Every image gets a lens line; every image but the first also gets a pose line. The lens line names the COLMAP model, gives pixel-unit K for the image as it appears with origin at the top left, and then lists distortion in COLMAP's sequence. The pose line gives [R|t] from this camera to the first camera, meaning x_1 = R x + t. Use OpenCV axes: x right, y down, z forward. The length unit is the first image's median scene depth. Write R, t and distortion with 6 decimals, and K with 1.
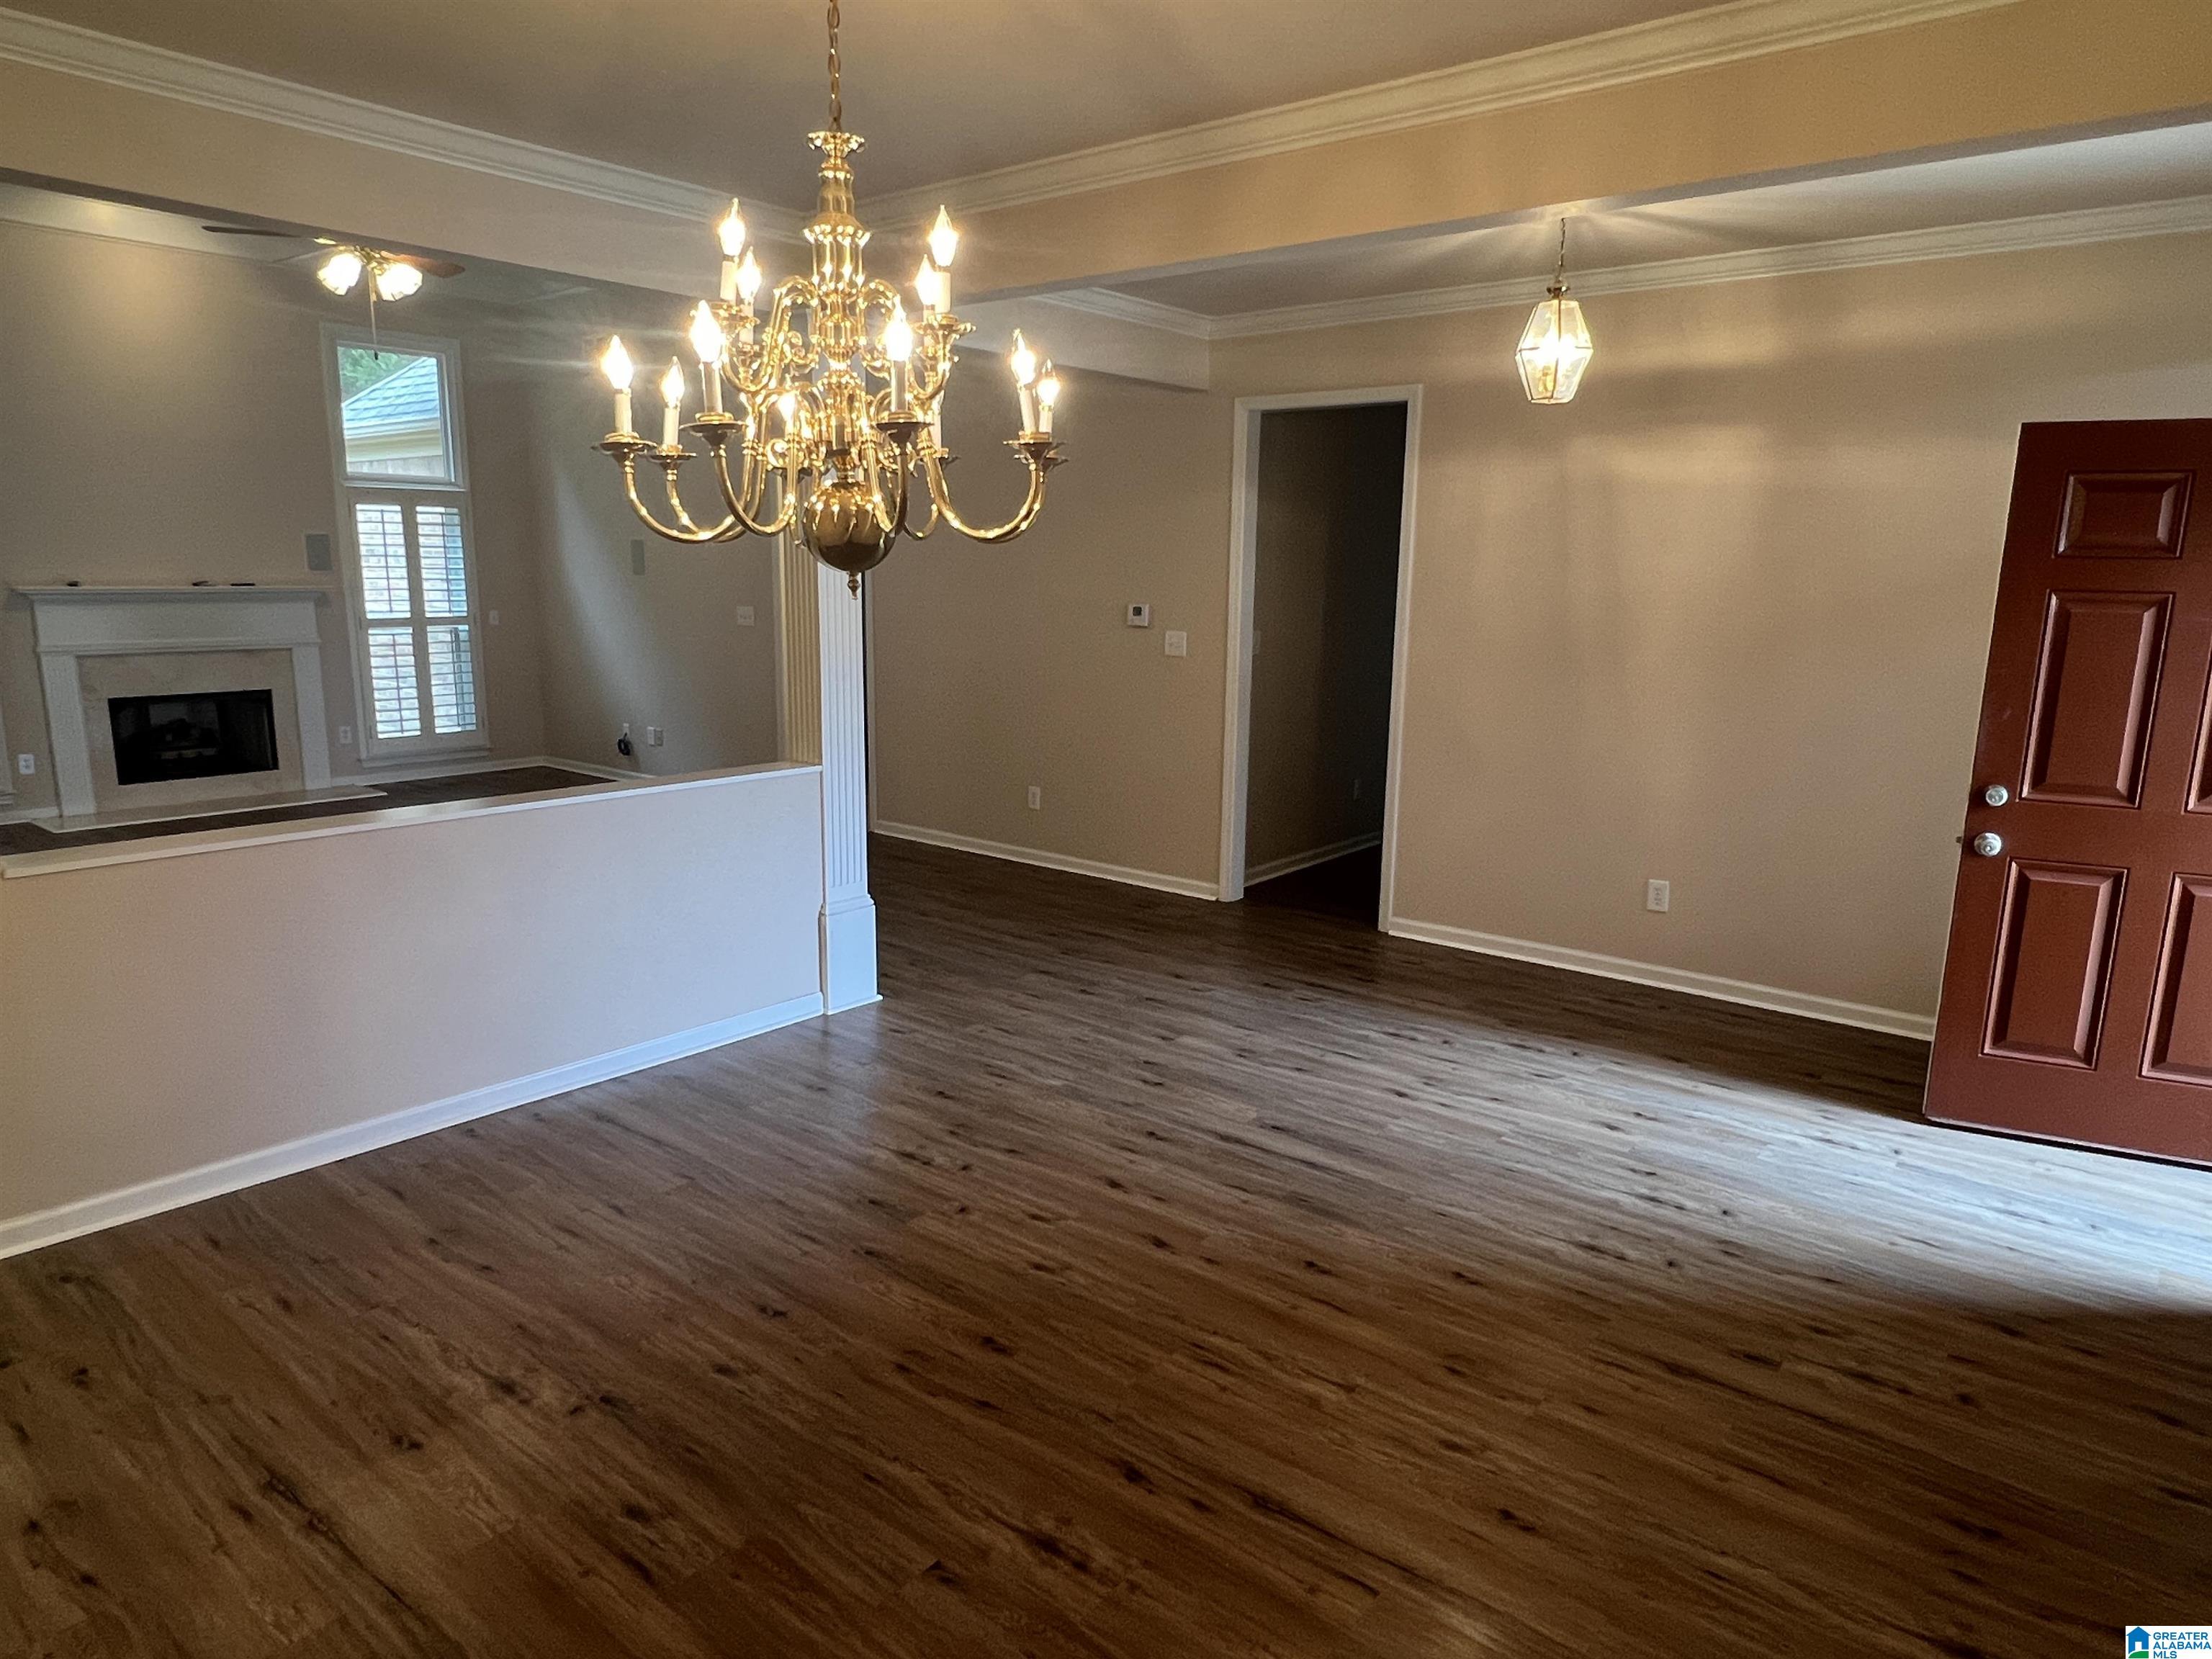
lens RADIAL K [[1361.5, 0, 1109.9], [0, 1361.5, 841.1], [0, 0, 1]] dist [-0.006186, -0.000270]
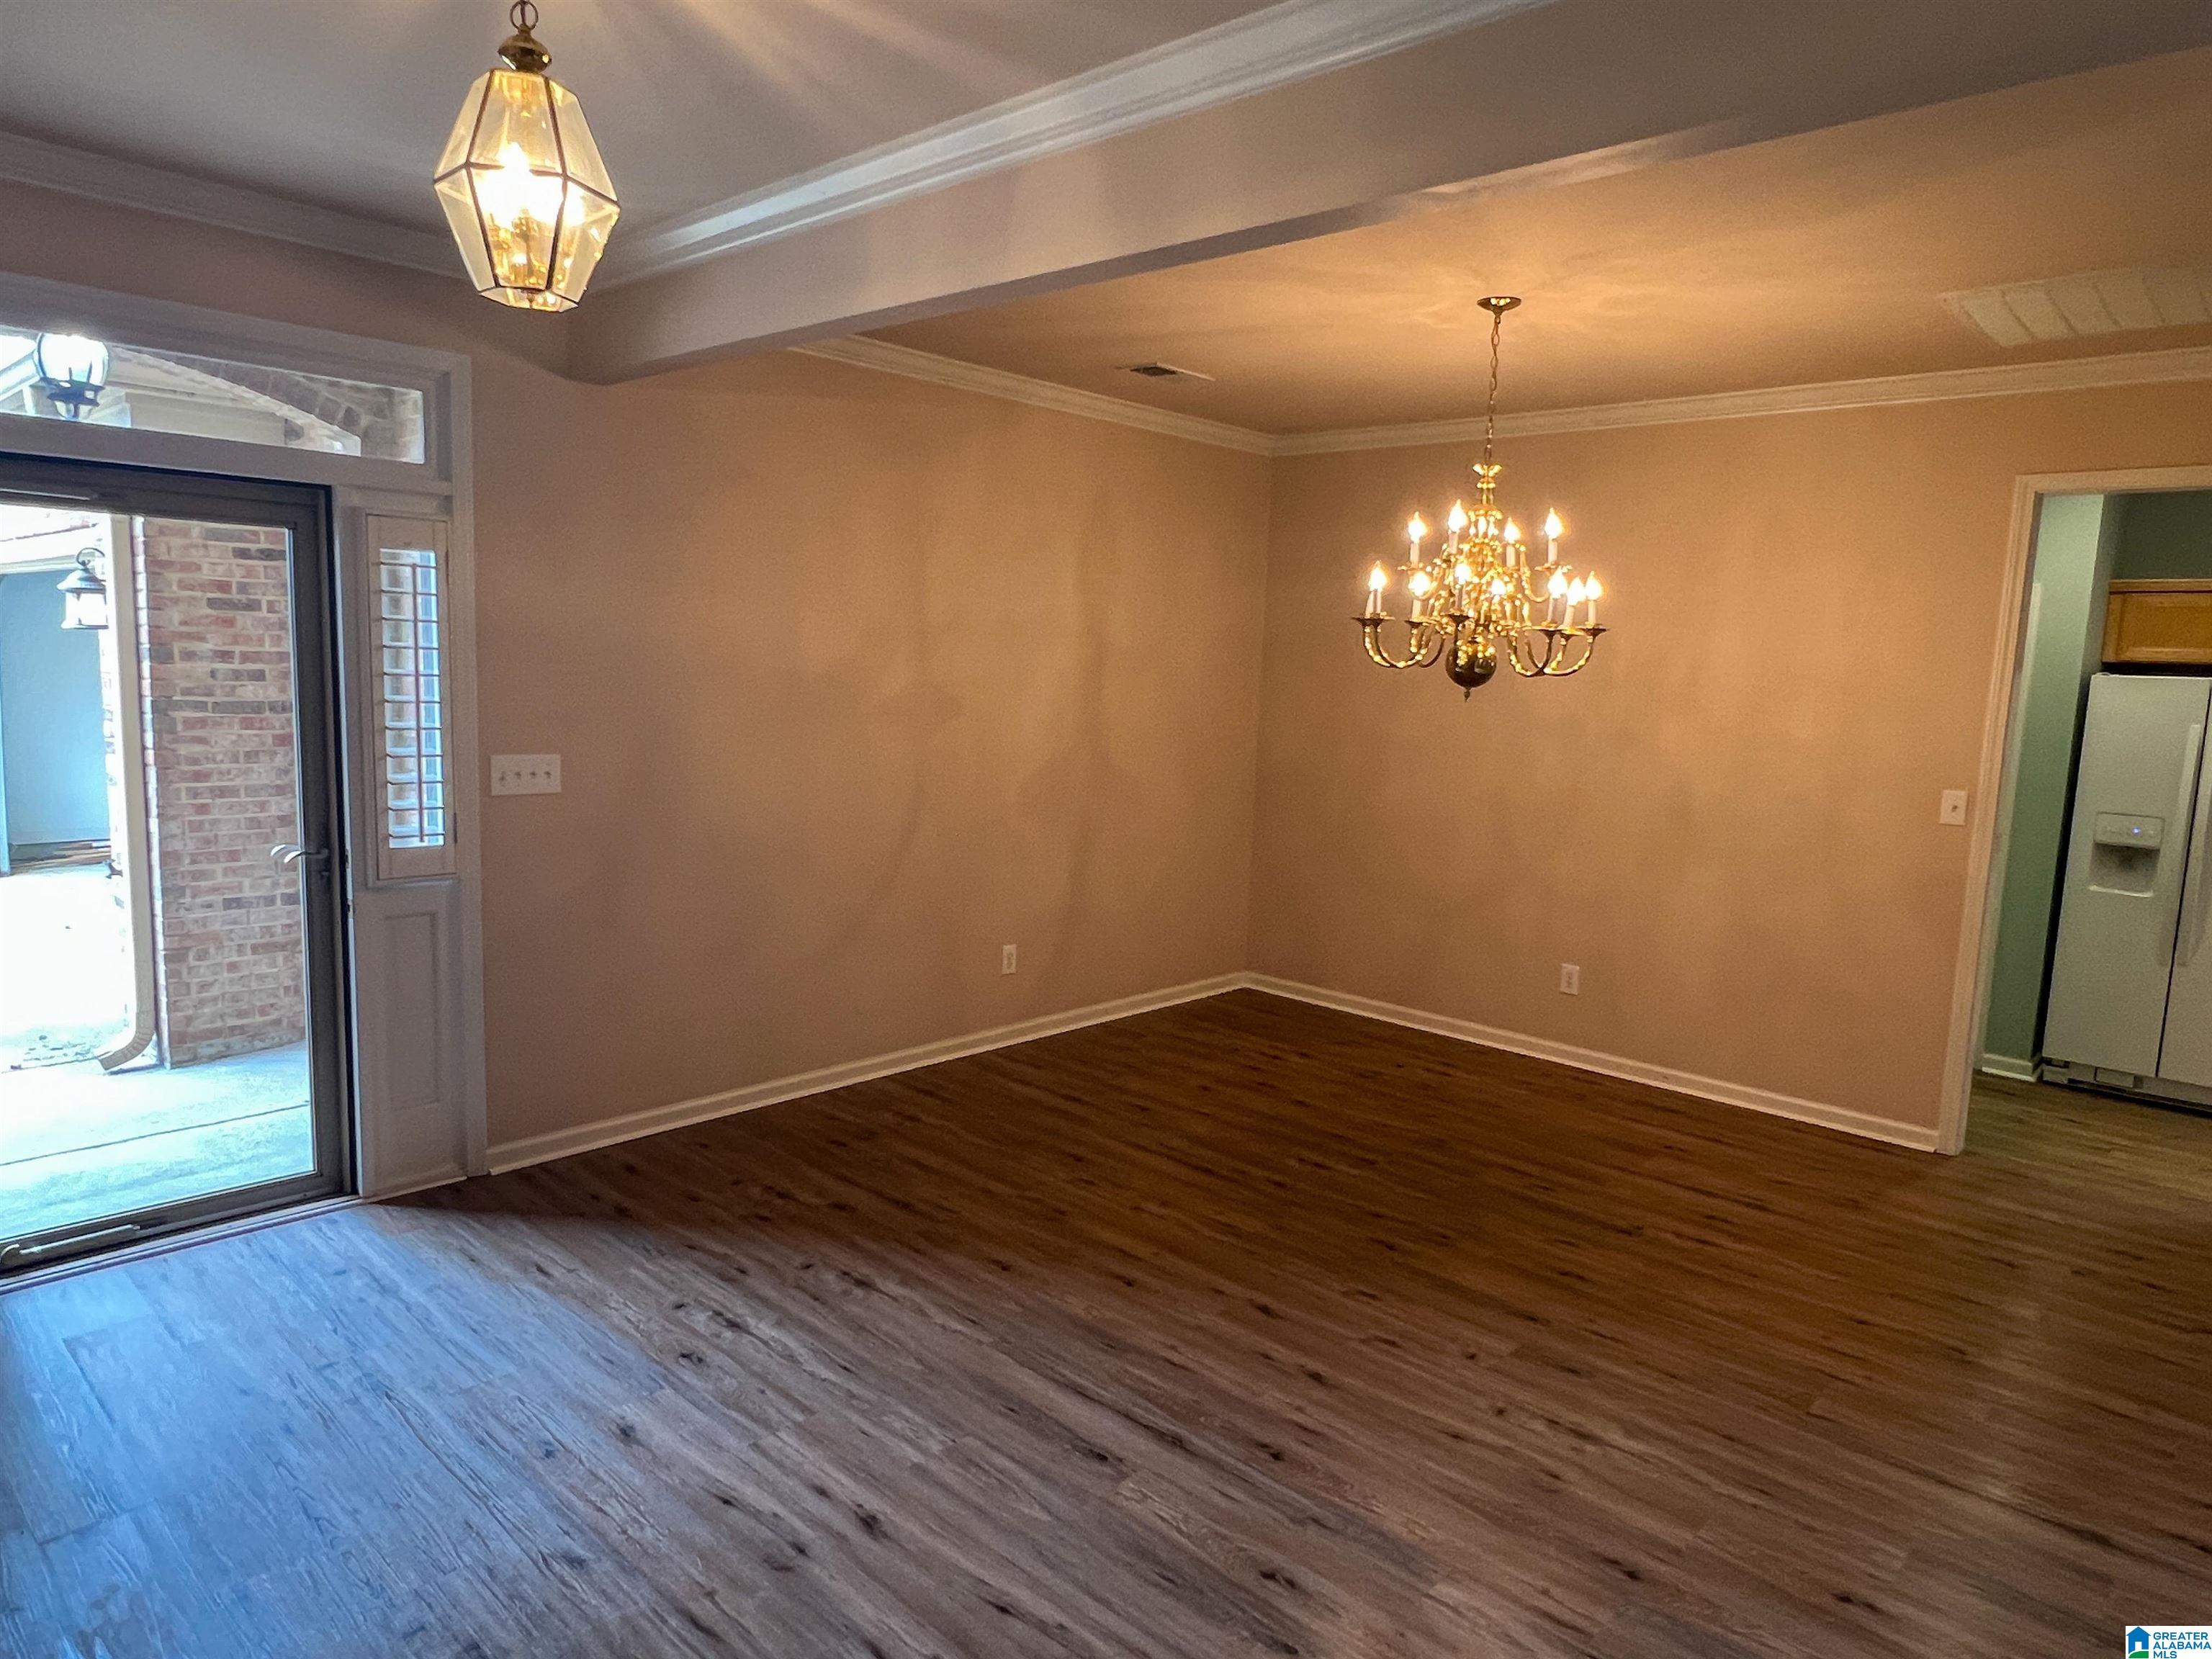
lens RADIAL K [[1361.5, 0, 1100.0], [0, 1361.5, 823.0], [0, 0, 1]] dist [-0.006186, -0.000270]
pose [[-0.995537, -0.060723, 0.072240, 0.104615], [-0.034351, 0.946147, 0.321911, -0.378606], [-0.087897, 0.317993, -0.944010, 1.788419]]
